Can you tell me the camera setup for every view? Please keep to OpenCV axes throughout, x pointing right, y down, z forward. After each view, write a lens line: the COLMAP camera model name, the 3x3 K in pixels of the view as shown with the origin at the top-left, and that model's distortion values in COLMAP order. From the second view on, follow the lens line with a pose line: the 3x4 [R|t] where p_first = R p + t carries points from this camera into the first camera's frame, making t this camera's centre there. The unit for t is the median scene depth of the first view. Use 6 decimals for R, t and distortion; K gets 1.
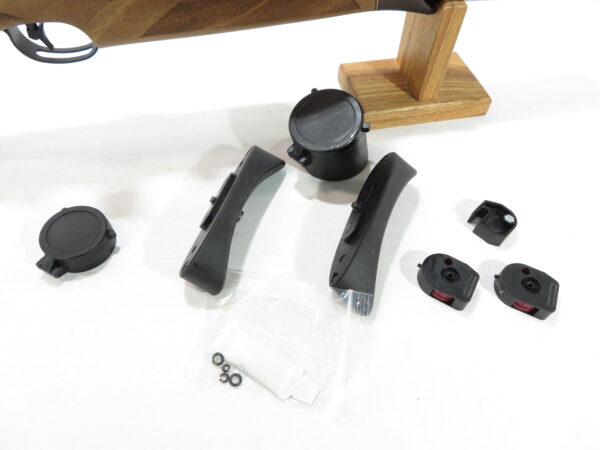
lens RADIAL K [[437.6, 0, 300.0], [0, 437.6, 225.0], [0, 0, 1]] dist [0.000199, 0.001000]
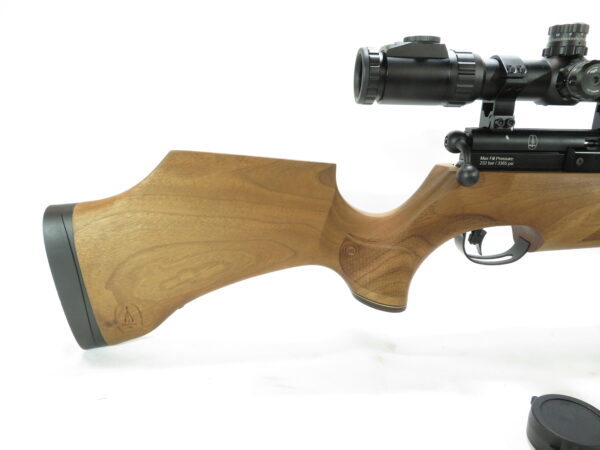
lens RADIAL K [[437.6, 0, 300.0], [0, 437.6, 225.0], [0, 0, 1]] dist [0.000199, 0.001000]
pose [[0.988448, 0.003811, -0.151514, -0.854904], [-0.094096, 0.799117, -0.593766, 0.257049], [0.118814, 0.601164, 0.790244, -0.001277]]
